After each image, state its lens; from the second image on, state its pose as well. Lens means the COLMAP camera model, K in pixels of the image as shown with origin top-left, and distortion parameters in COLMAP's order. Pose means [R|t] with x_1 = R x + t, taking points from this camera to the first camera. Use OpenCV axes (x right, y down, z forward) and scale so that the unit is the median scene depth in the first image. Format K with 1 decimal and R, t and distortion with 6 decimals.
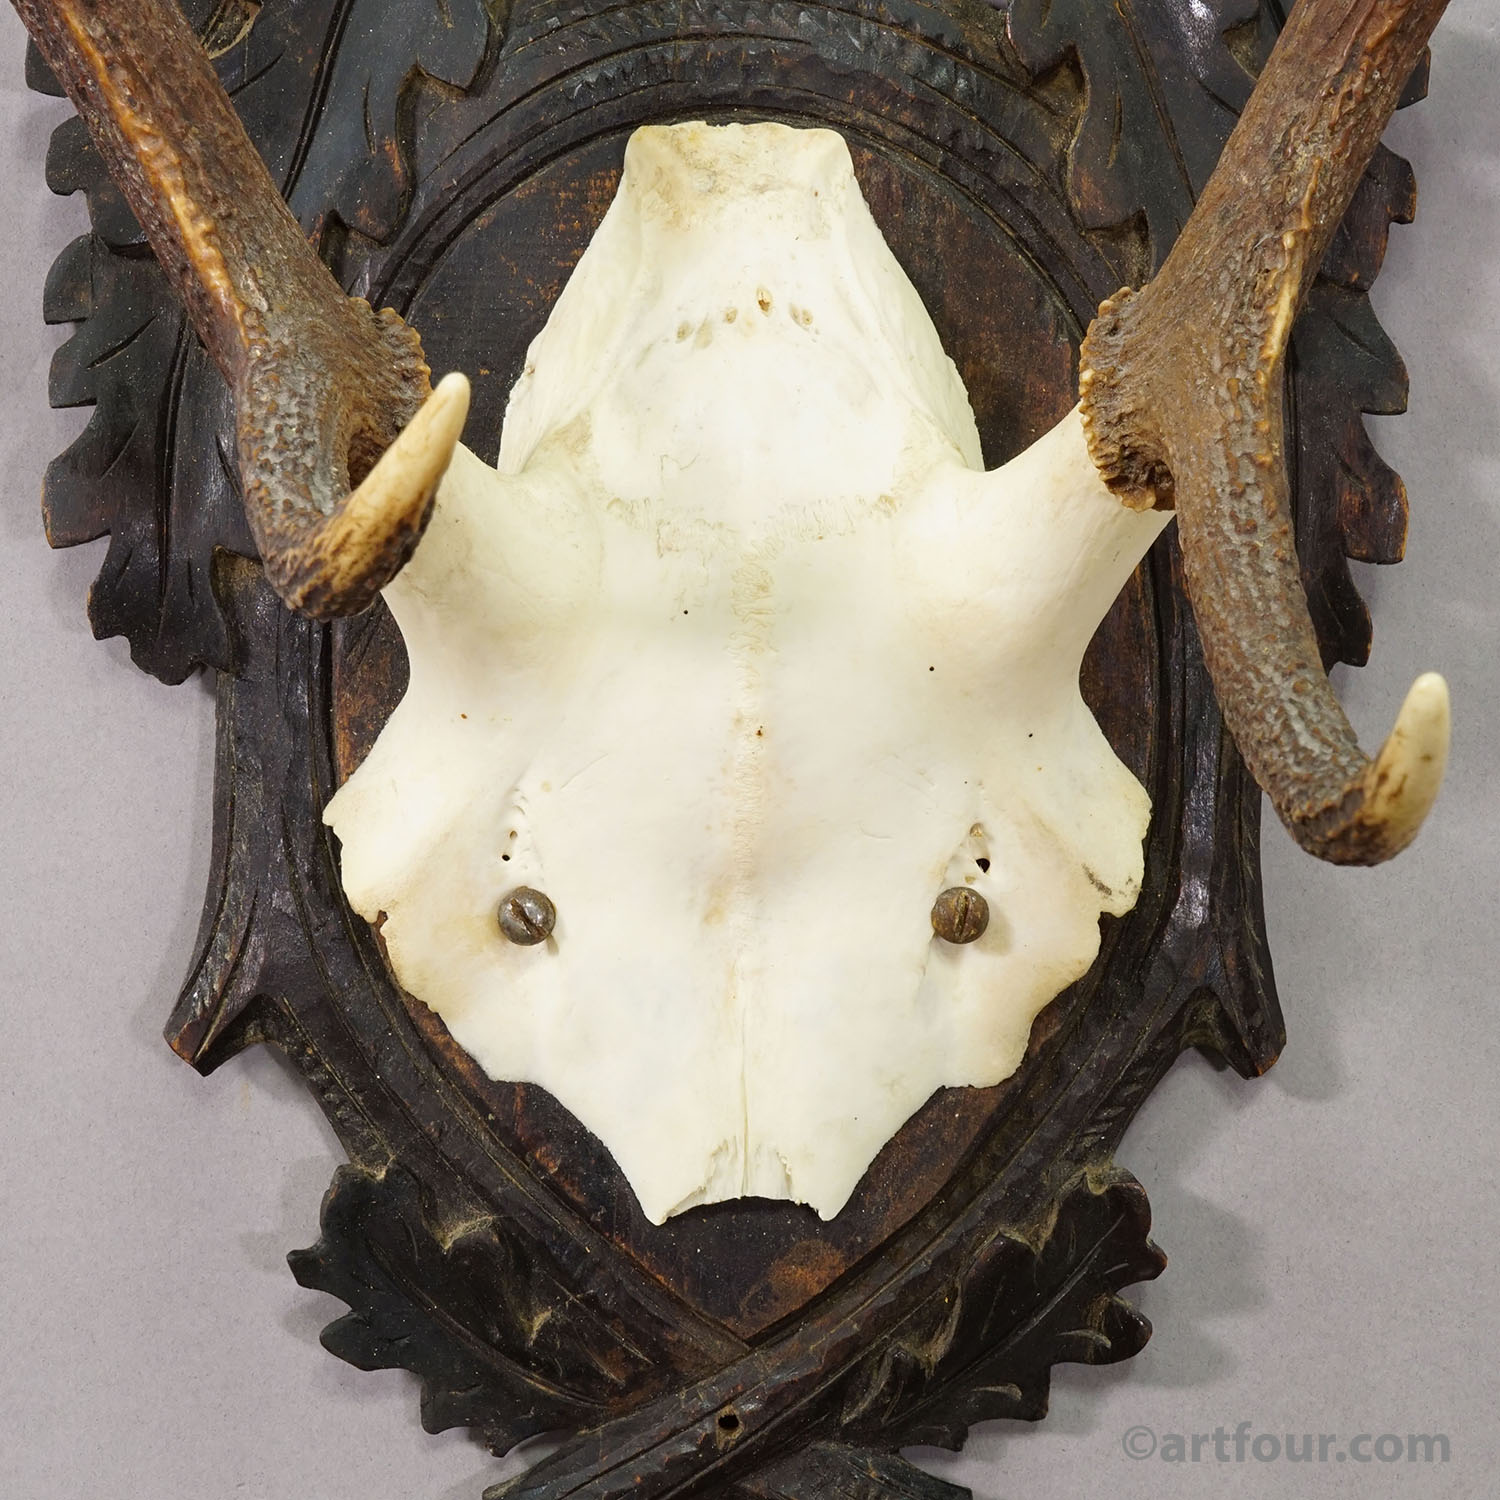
lens RADIAL K [[3638.6, 0, 773.3], [0, 3638.6, 815.1], [0, 0, 1]] dist [0.106038, -0.020280]
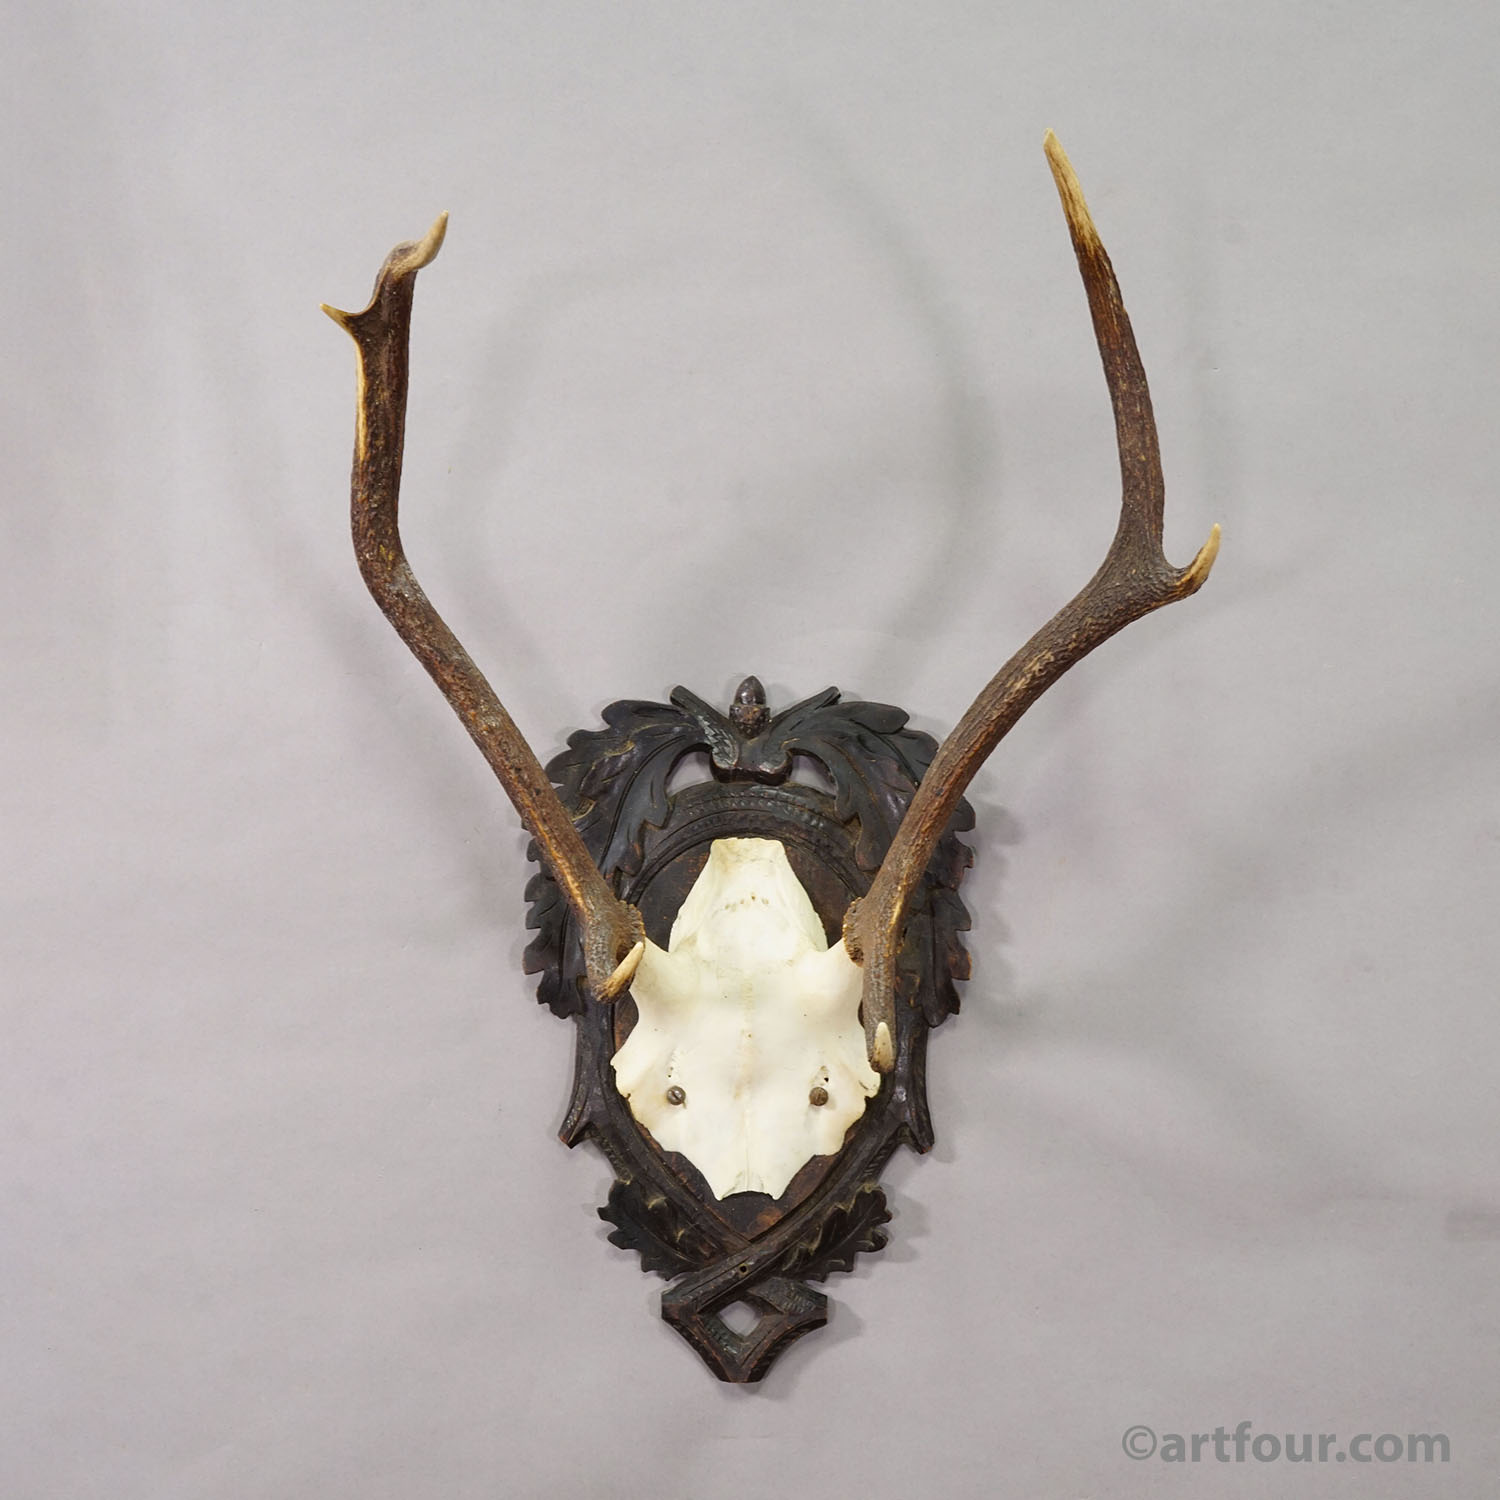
lens RADIAL K [[2551.8, 0, 779.8], [0, 2551.8, 819.8], [0, 0, 1]] dist [0.146569, 0.039082]
pose [[0.997384, -0.000033, -0.072289, 0.170384], [-0.007570, 0.994454, -0.104897, 0.021516], [0.071892, 0.105170, 0.991852, -1.121716]]
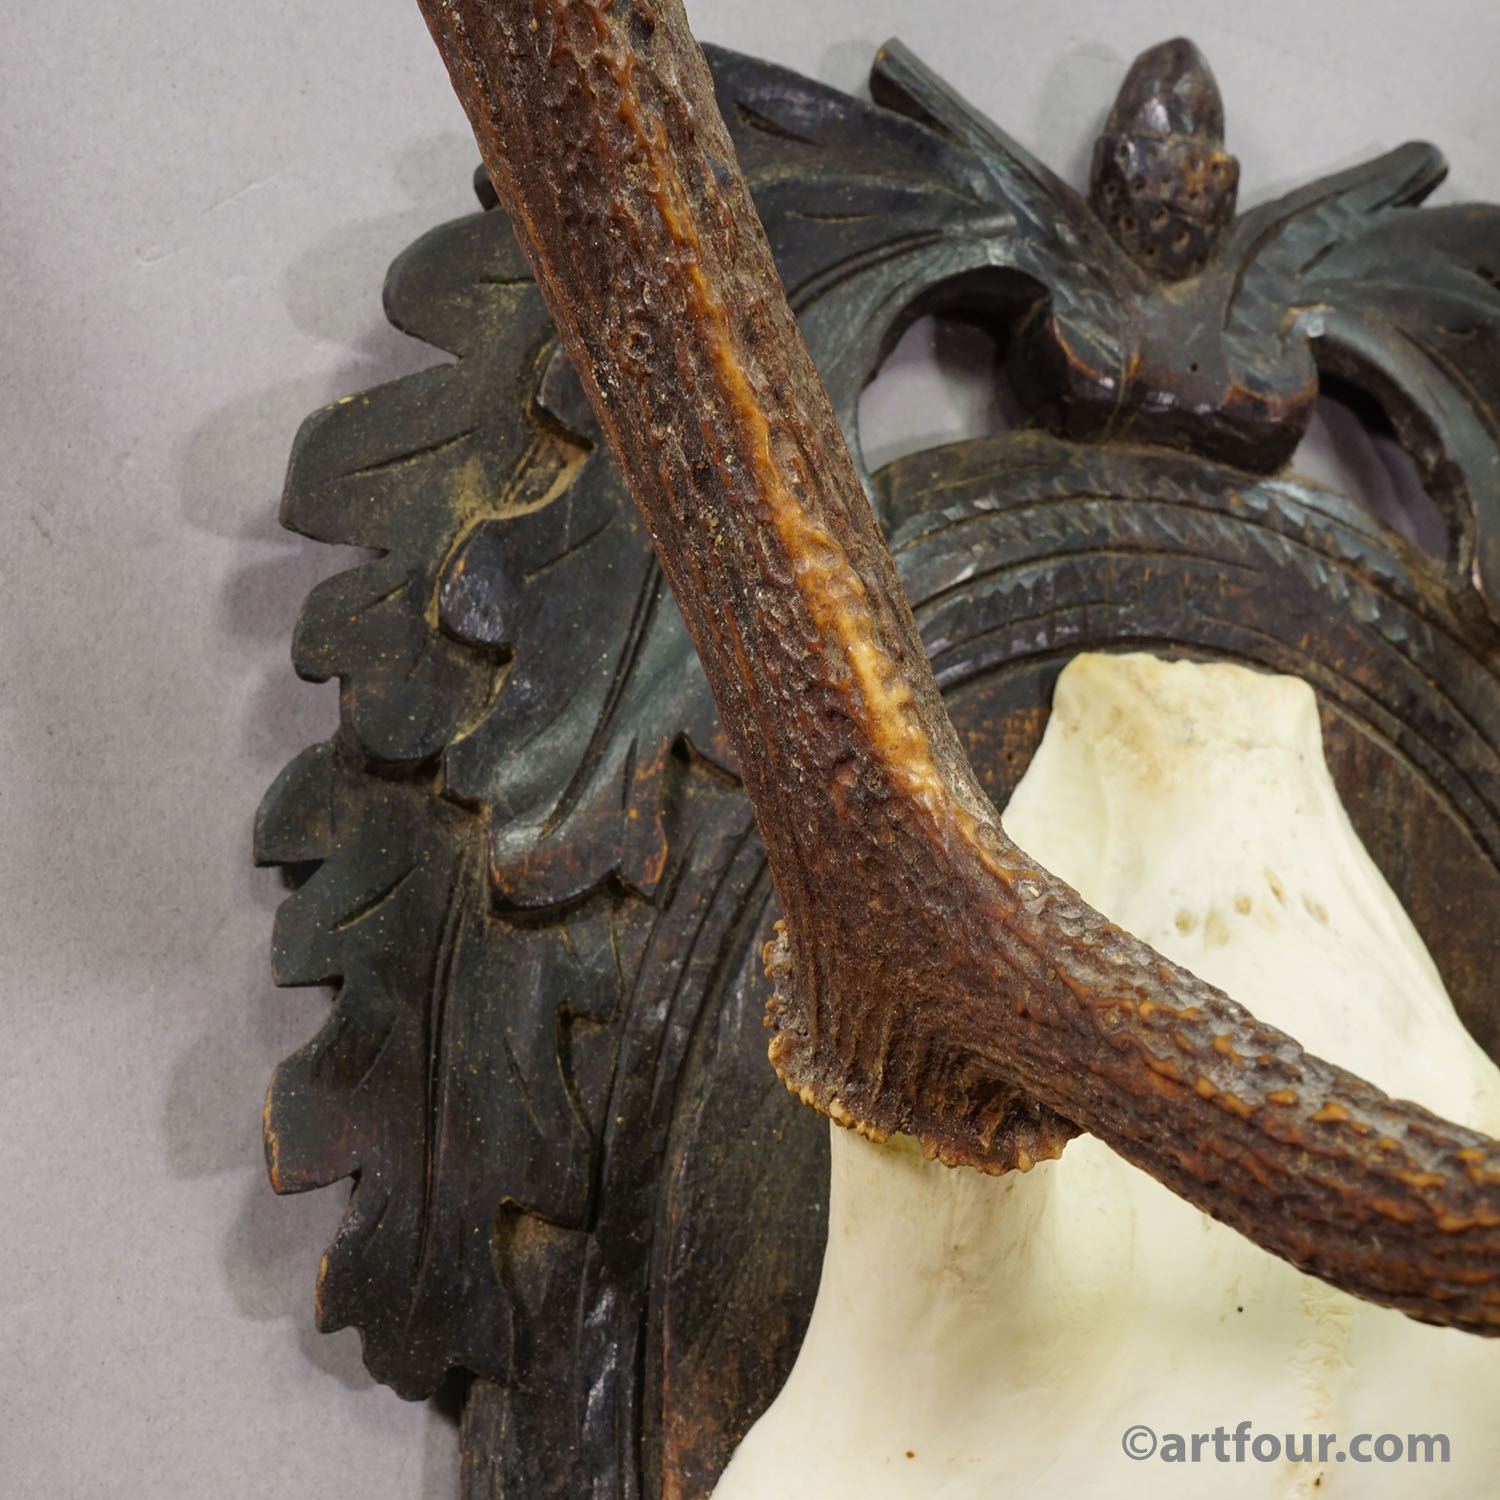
lens RADIAL K [[2974.1, 0, 714.4], [0, 2974.1, 928.7], [0, 0, 1]] dist [0.077261, 0.112495]
pose [[0.945291, 0.057284, 0.321161, -0.293109], [-0.002092, 0.985507, -0.169623, -0.028092], [-0.326223, 0.159671, 0.931710, 0.450973]]
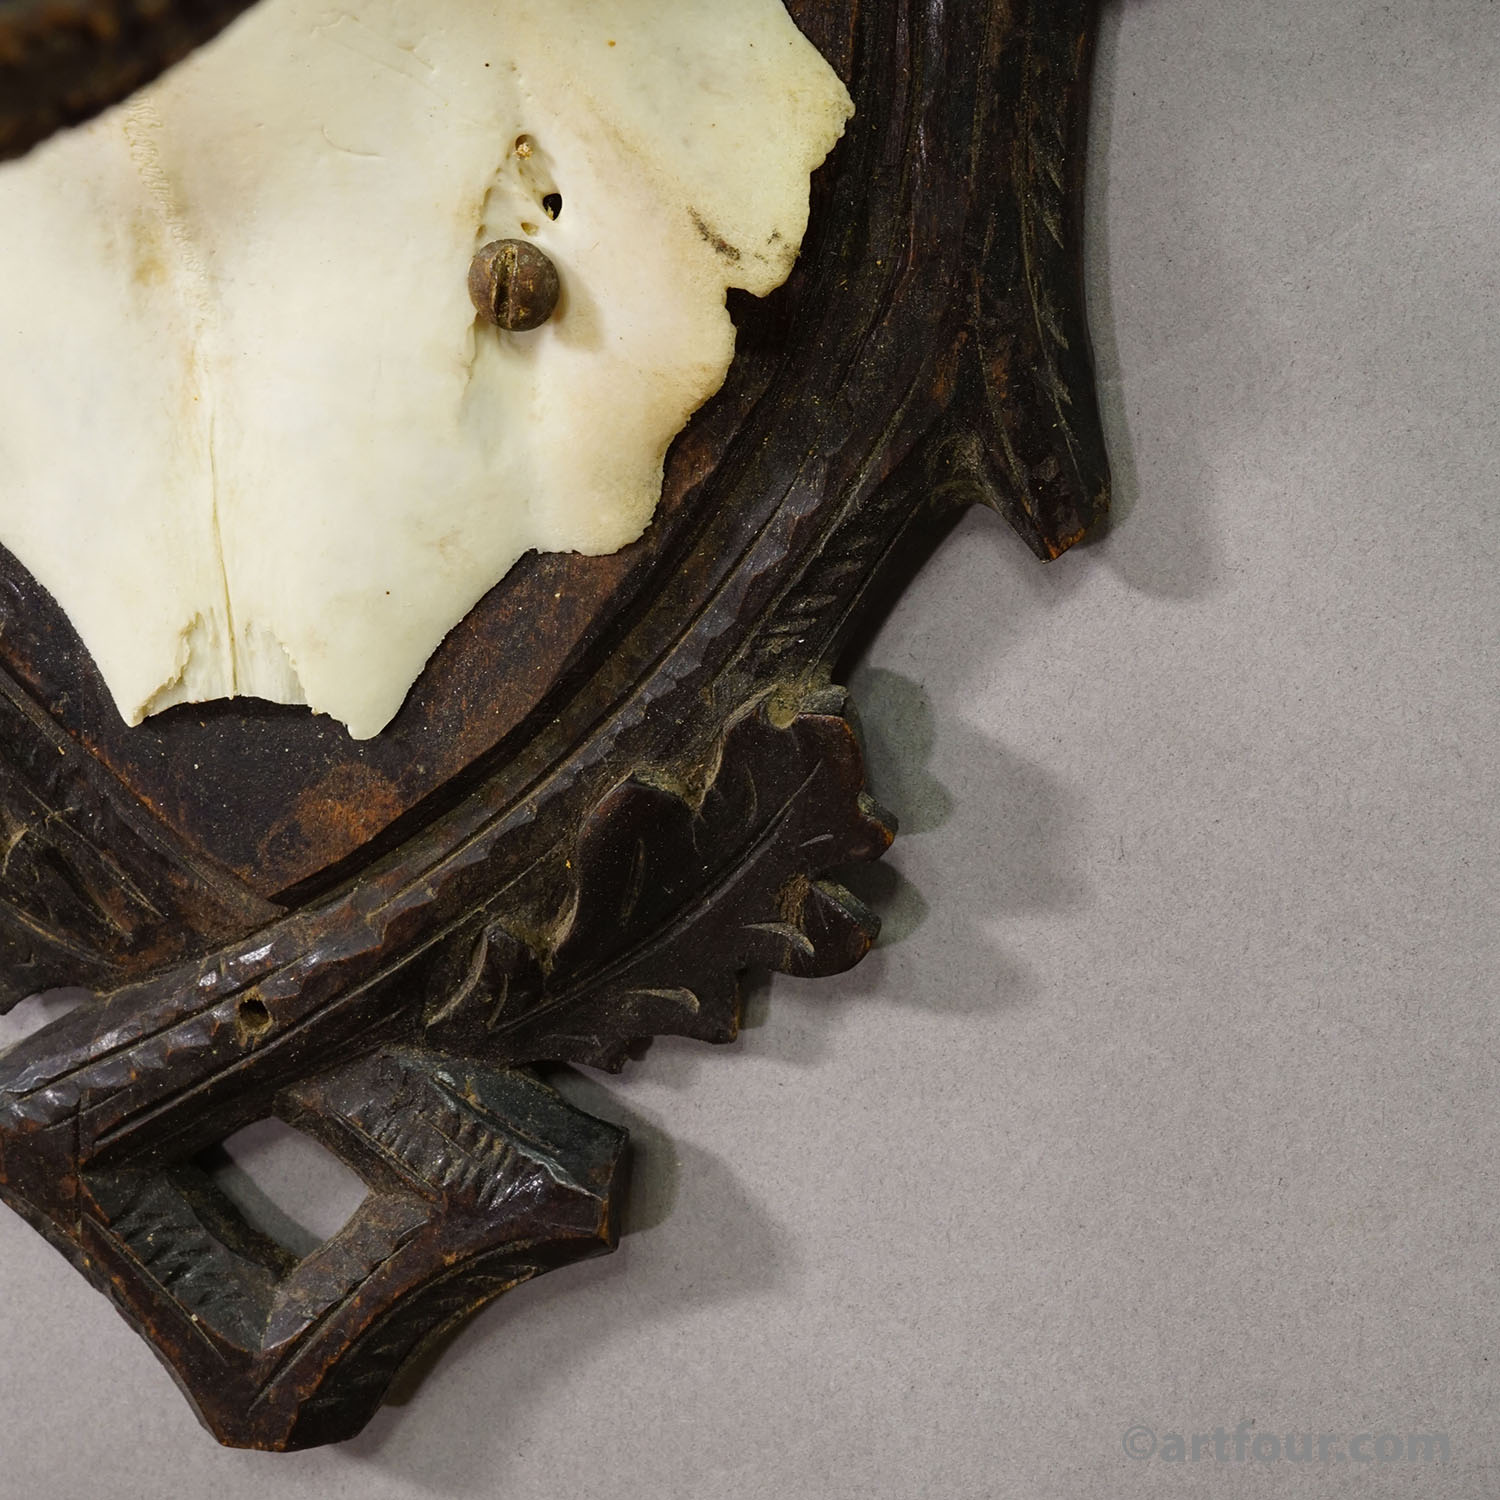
lens RADIAL K [[2990.3, 0, 726.8], [0, 2990.3, 691.4], [0, 0, 1]] dist [0.054410, 0.357590]
pose [[0.946424, 0.076849, -0.313650, 0.248958], [-0.020551, 0.983636, 0.178994, 0.003311], [0.322273, -0.162958, 0.932515, 0.513175]]
